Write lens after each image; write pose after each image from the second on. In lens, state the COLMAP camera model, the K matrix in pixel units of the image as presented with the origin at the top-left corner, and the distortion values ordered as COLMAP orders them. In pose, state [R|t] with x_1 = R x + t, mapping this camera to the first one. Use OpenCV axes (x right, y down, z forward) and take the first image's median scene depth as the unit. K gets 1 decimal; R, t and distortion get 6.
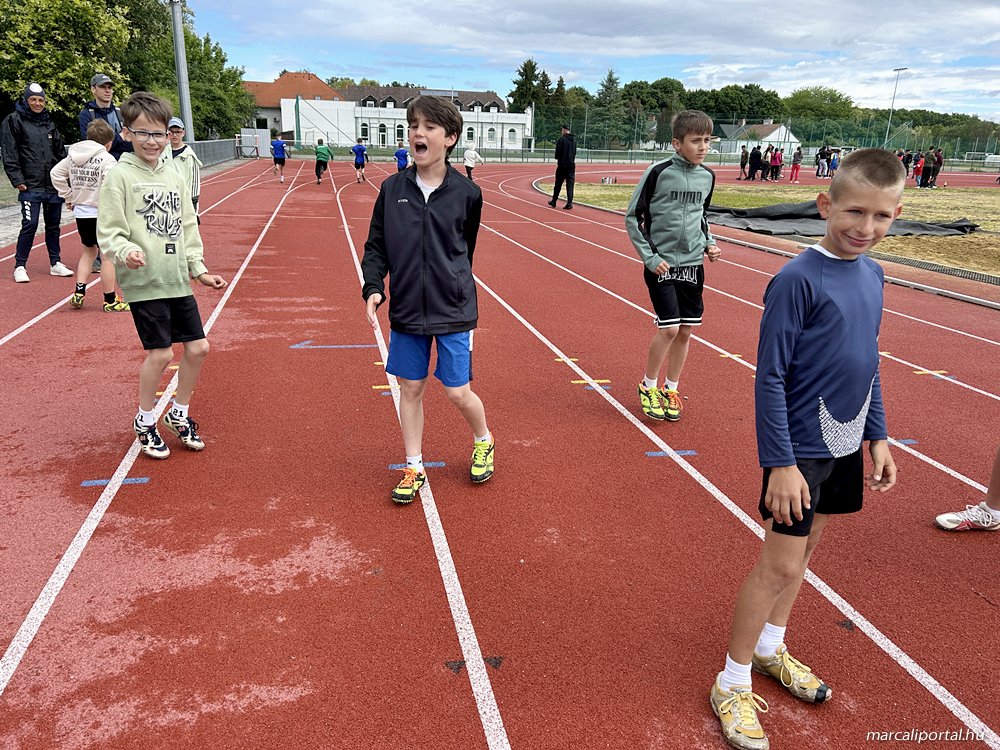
lens RADIAL K [[749.3, 0, 499.5], [0, 749.3, 378.1], [0, 0, 1]] dist [0.048523, -0.058648]
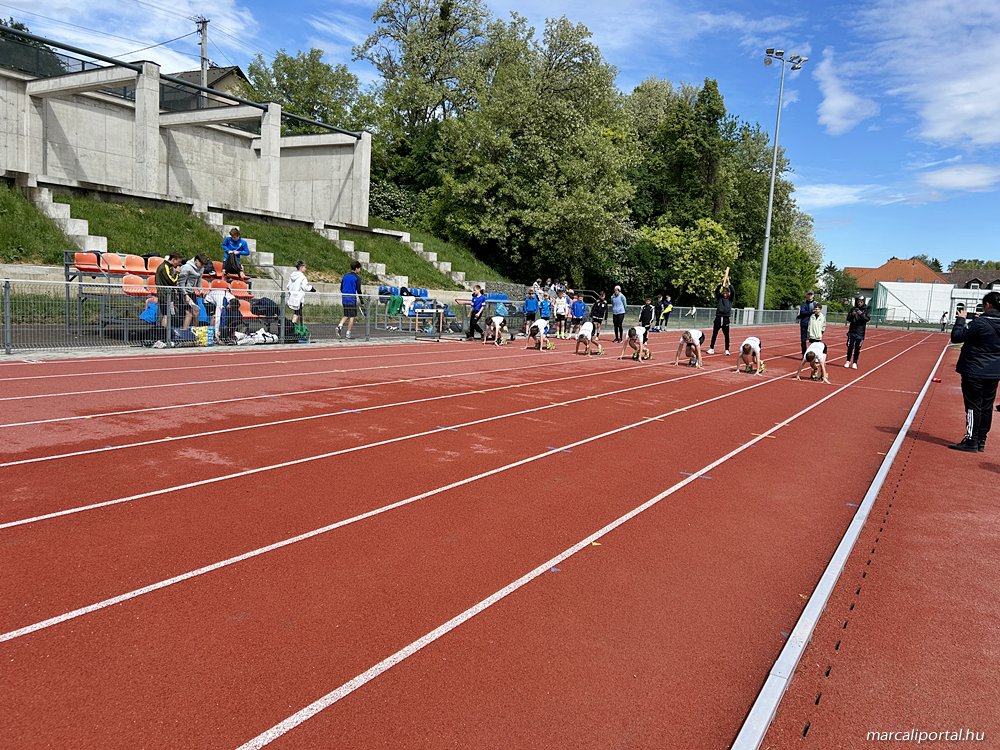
lens RADIAL K [[749.3, 0, 504.3], [0, 749.3, 376.5], [0, 0, 1]] dist [0.048523, -0.058648]
pose [[0.721457, 0.088861, -0.686734, 0.482083], [-0.240311, 0.962226, -0.127952, 0.257536], [0.649423, 0.257341, 0.715559, -0.758550]]
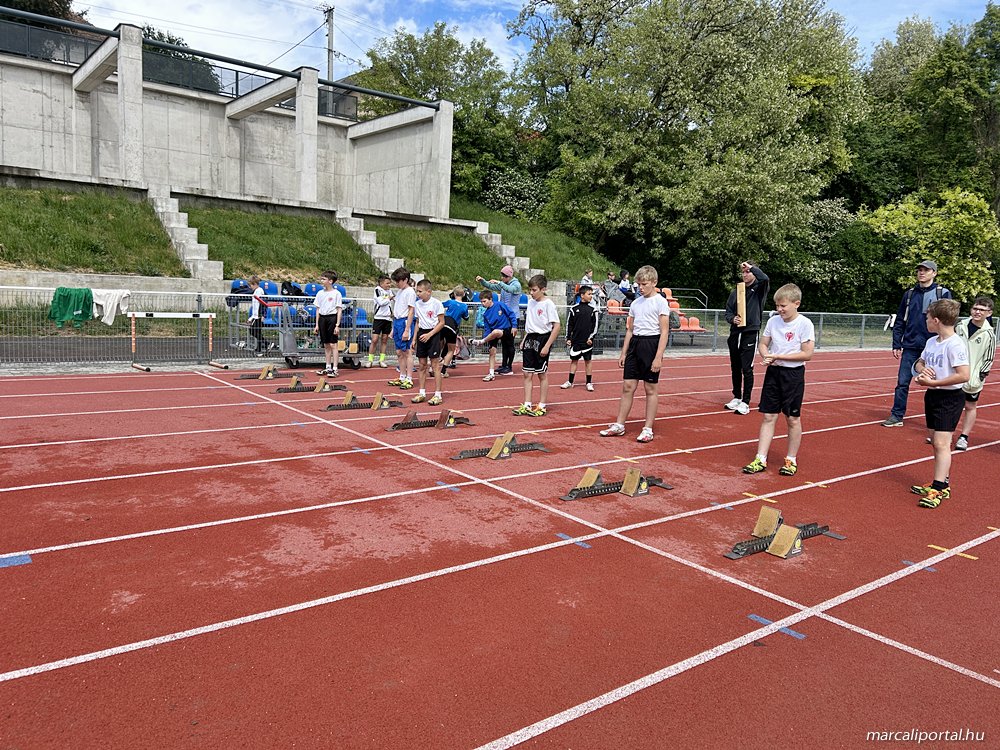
lens RADIAL K [[749.3, 0, 493.9], [0, 749.3, 378.7], [0, 0, 1]] dist [0.048523, -0.058648]
pose [[0.424664, 0.094420, -0.900414, 0.372115], [-0.300001, 0.953034, -0.041552, 0.107714], [0.854202, 0.287771, 0.433045, -0.289942]]
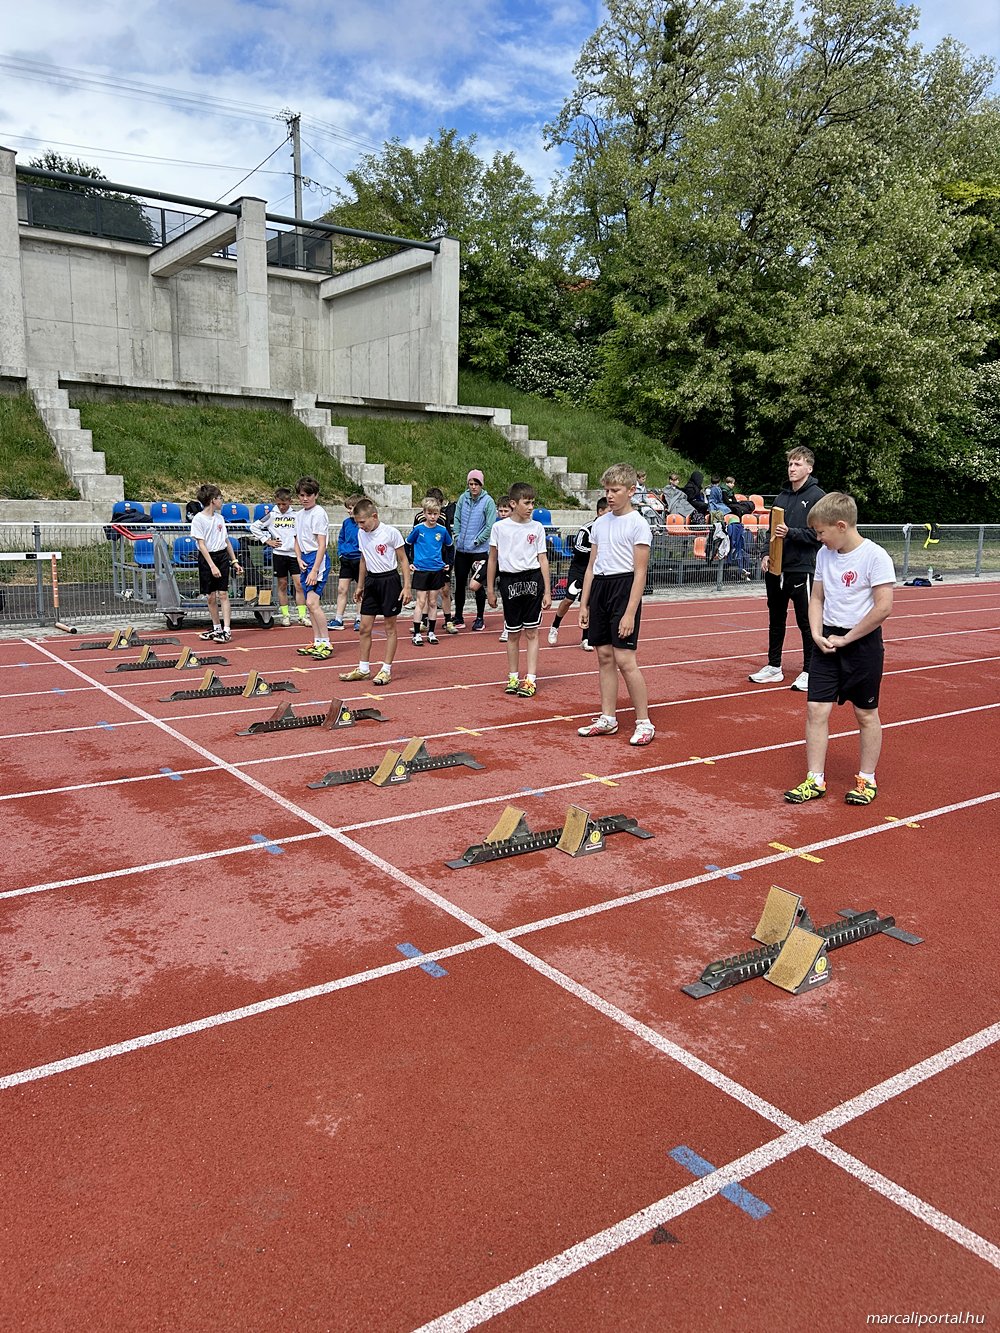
lens RADIAL K [[998.9, 0, 504.1], [0, 998.9, 668.7], [0, 0, 1]] dist [0.048523, -0.058648]
pose [[0.382778, 0.127579, -0.914989, 0.346213], [-0.280597, 0.959685, 0.016426, 0.089345], [0.880197, 0.250455, 0.403144, -0.241553]]
